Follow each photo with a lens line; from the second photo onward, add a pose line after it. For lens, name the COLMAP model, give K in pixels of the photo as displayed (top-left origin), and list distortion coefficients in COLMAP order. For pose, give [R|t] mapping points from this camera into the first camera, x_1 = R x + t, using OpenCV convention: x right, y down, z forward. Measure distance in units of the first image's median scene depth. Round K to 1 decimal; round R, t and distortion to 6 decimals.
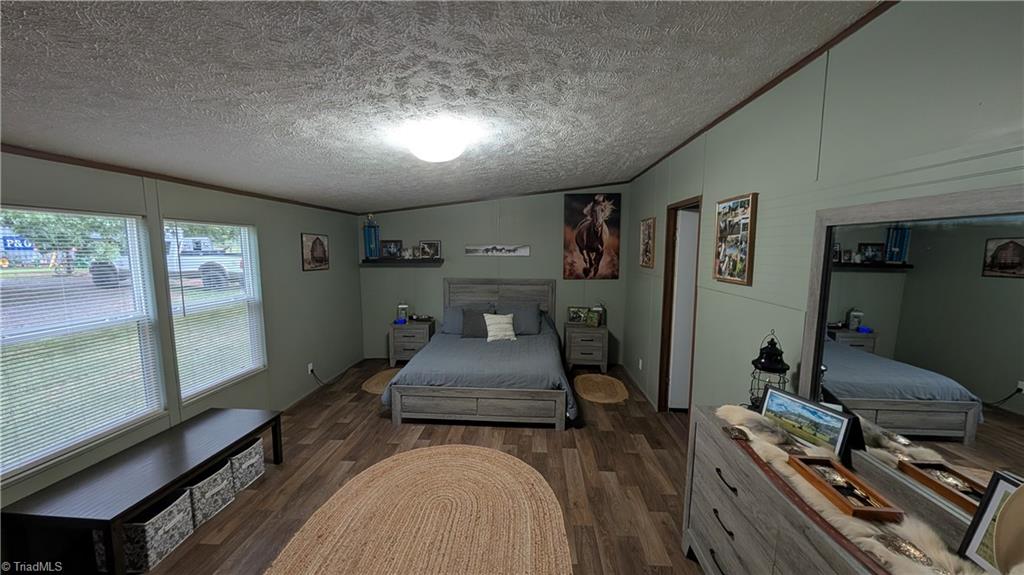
lens RADIAL K [[385.5, 0, 509.7], [0, 385.5, 291.3], [0, 0, 1]] dist [0.007955, 0.000085]
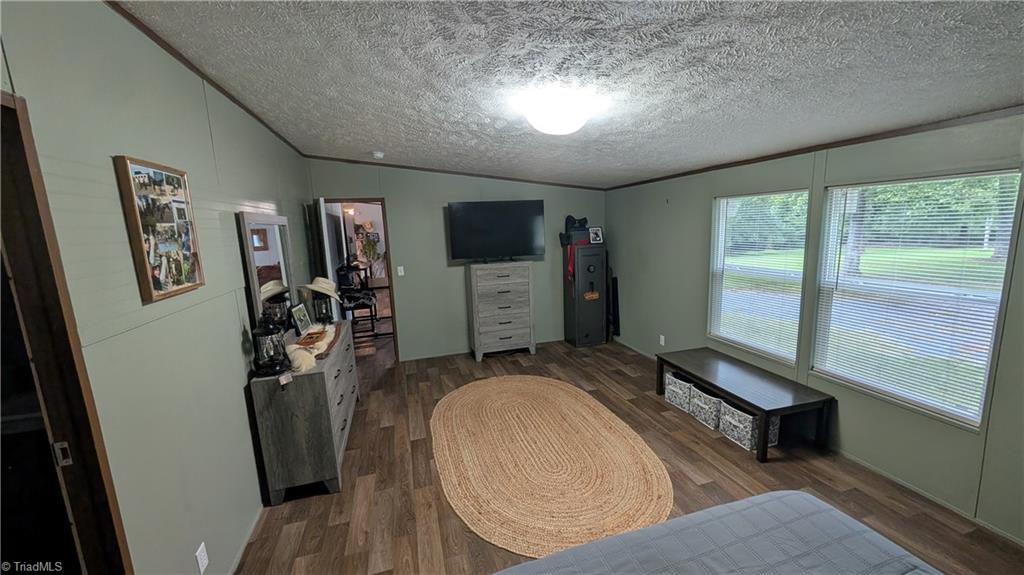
lens RADIAL K [[385.5, 0, 509.7], [0, 385.5, 291.3], [0, 0, 1]] dist [0.007955, 0.000085]
pose [[-0.940134, 0.090168, -0.328662, 0.175941], [-0.002614, 0.962429, 0.271519, -0.148198], [0.340796, 0.256124, -0.904576, 1.263295]]
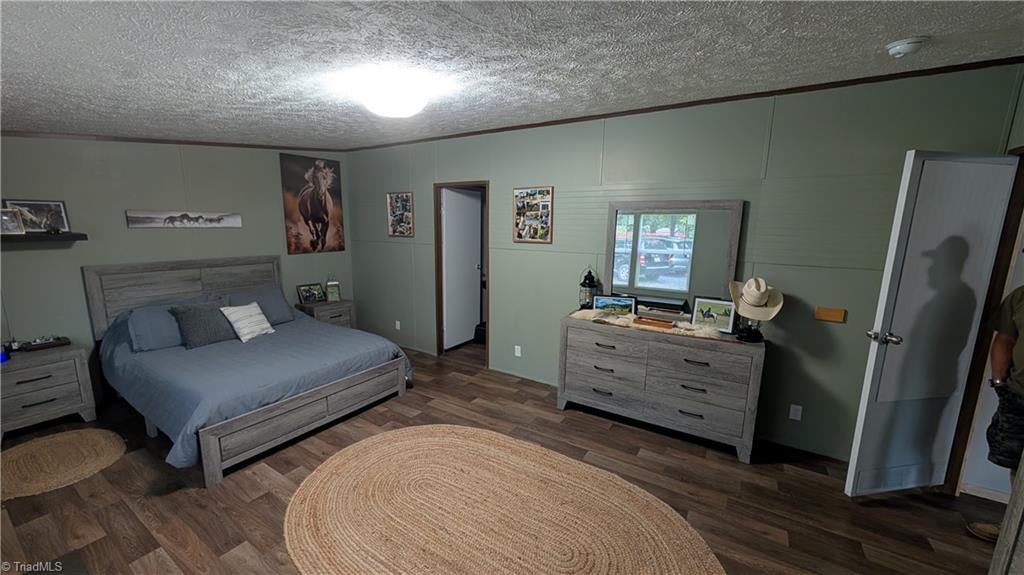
lens RADIAL K [[385.5, 0, 509.7], [0, 385.5, 291.3], [0, 0, 1]] dist [0.007955, 0.000085]
pose [[0.478226, -0.149726, 0.865380, -0.585175], [0.087451, 0.988581, 0.122715, -0.019497], [-0.873872, 0.016993, 0.485859, 0.232459]]
